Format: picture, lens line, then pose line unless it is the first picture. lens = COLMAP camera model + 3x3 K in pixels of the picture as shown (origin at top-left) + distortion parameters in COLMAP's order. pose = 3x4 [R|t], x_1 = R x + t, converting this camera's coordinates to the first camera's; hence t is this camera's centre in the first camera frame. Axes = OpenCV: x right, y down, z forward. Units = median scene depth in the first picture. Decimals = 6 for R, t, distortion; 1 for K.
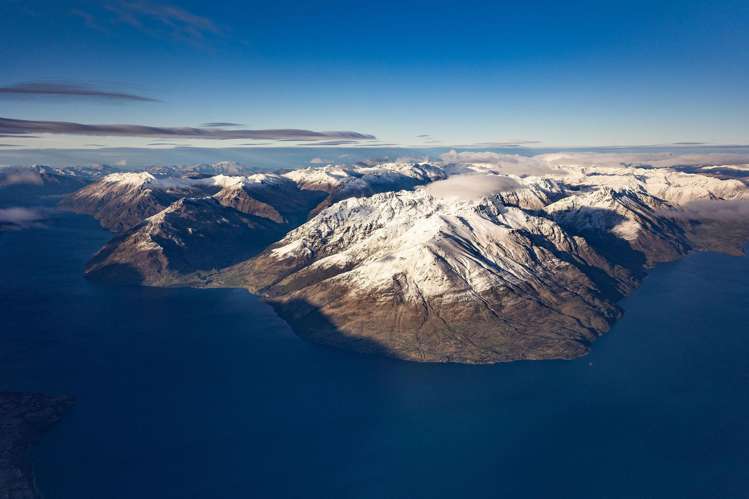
lens RADIAL K [[1485.1, 0, 382.4], [0, 1485.1, 250.3], [0, 0, 1]] dist [-0.010754, 0.000000]
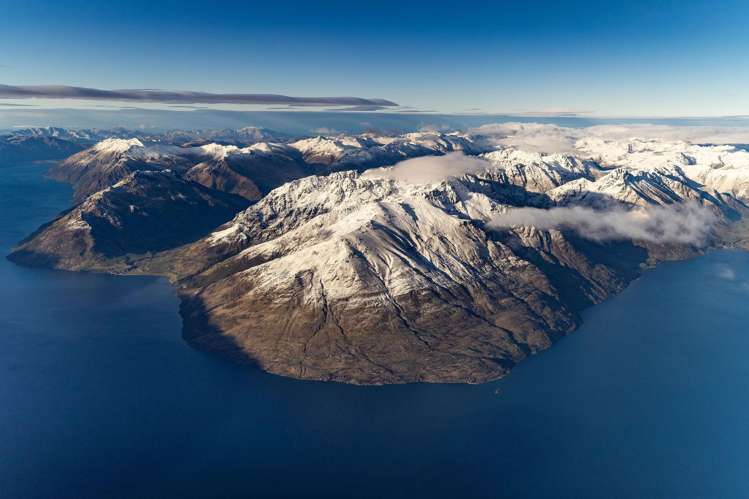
lens RADIAL K [[1485.1, 0, 367.5], [0, 1485.1, 247.1], [0, 0, 1]] dist [-0.010754, 0.000000]
pose [[0.985208, 0.033363, -0.168086, 0.170338], [-0.028122, 0.999044, 0.033468, -0.024823], [0.169042, -0.028246, 0.985204, 0.141615]]
